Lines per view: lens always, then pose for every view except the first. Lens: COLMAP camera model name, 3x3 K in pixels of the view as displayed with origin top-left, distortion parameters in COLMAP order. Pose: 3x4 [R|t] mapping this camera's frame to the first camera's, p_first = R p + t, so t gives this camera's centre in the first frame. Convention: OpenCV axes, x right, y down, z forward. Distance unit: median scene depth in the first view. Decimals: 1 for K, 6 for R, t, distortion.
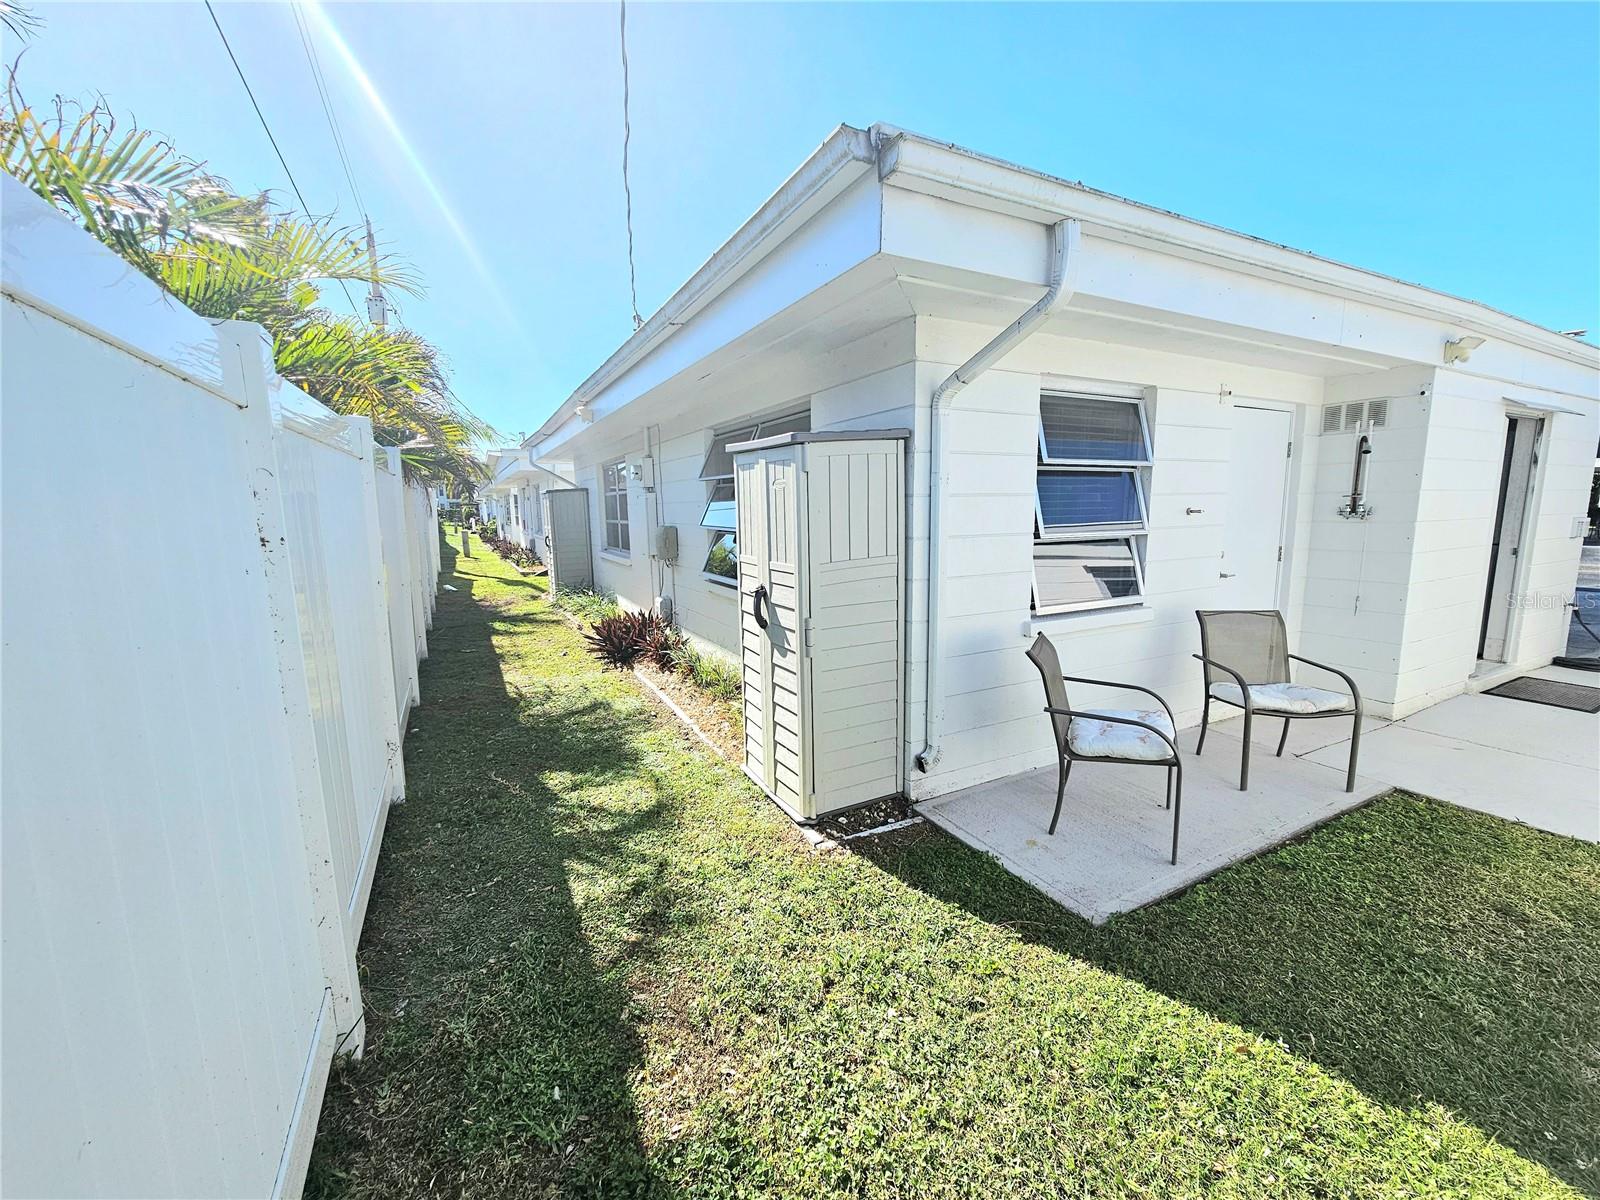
lens RADIAL K [[655.5, 0, 800.5], [0, 655.5, 599.0], [0, 0, 1]] dist [-0.004423, -0.000031]
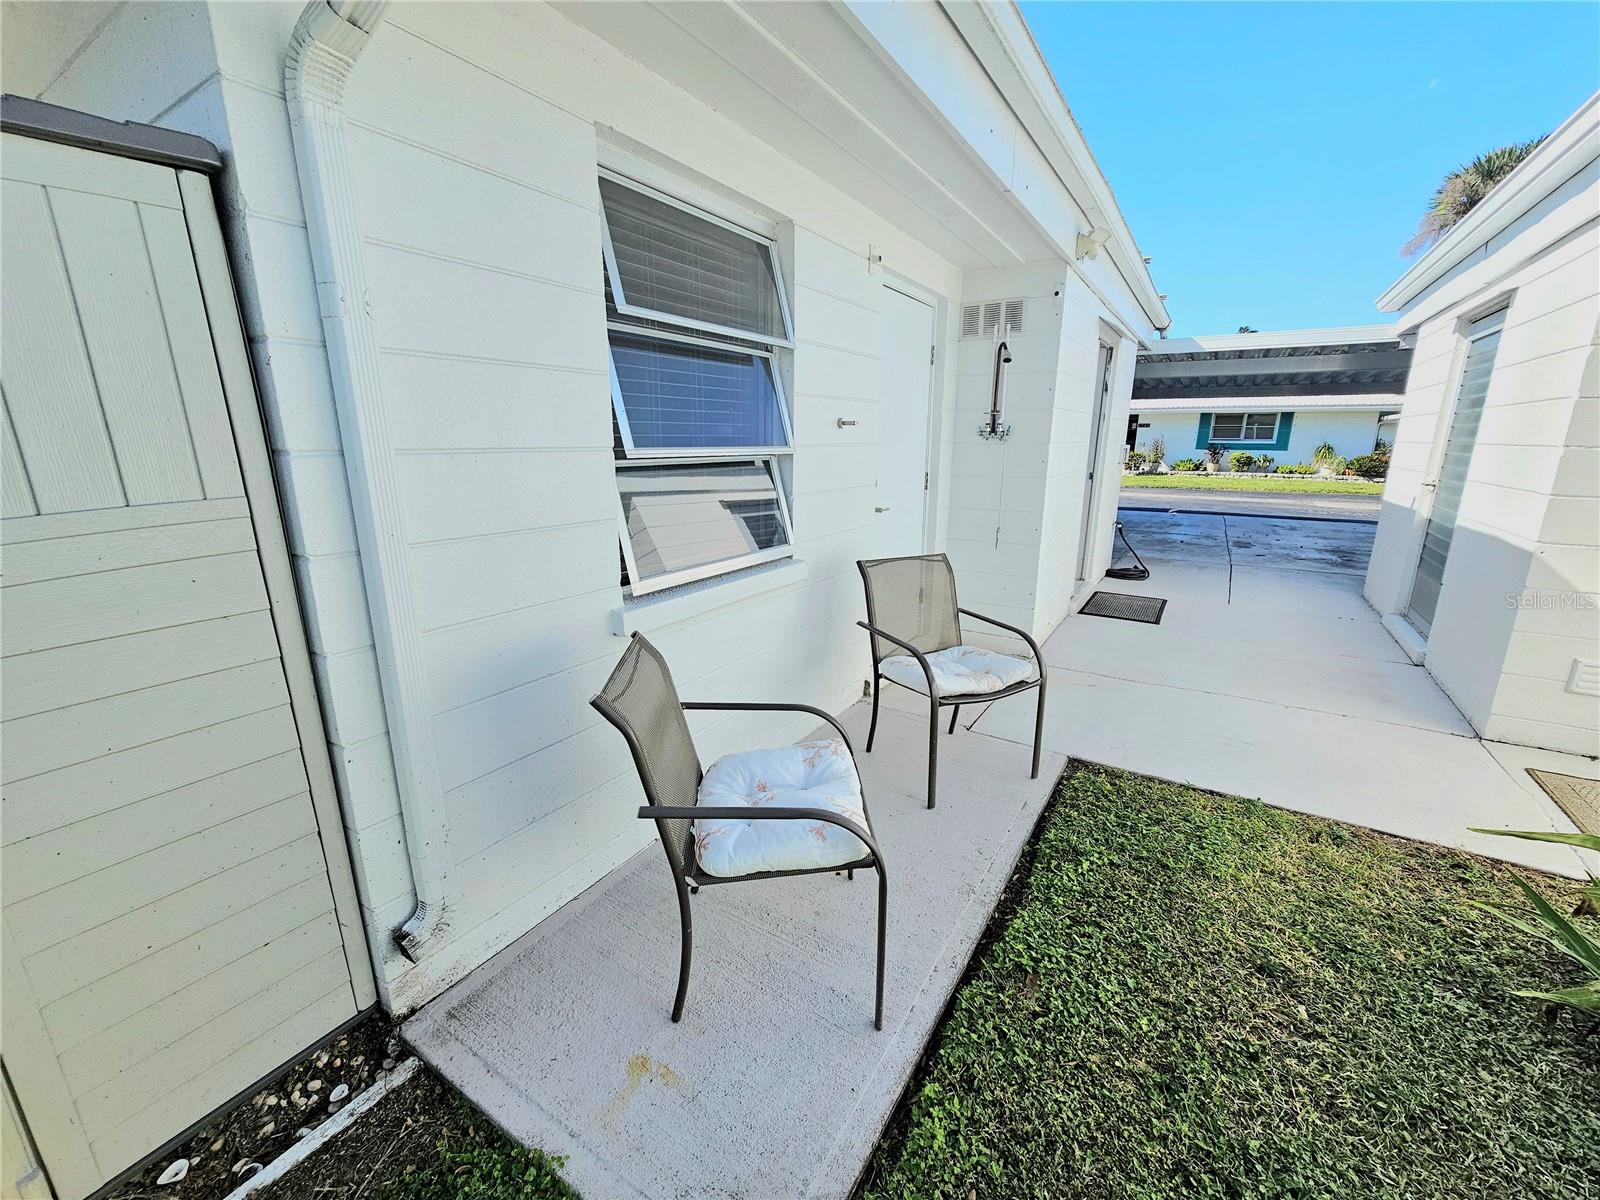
lens RADIAL K [[651.8, 0, 806.3], [0, 651.8, 604.3], [0, 0, 1]] dist [0.001549, 0.000563]
pose [[0.863170, -0.107835, 0.493264, 0.219953], [0.054497, 0.991118, 0.121308, -0.029818], [-0.501965, -0.077828, 0.861379, 0.457072]]
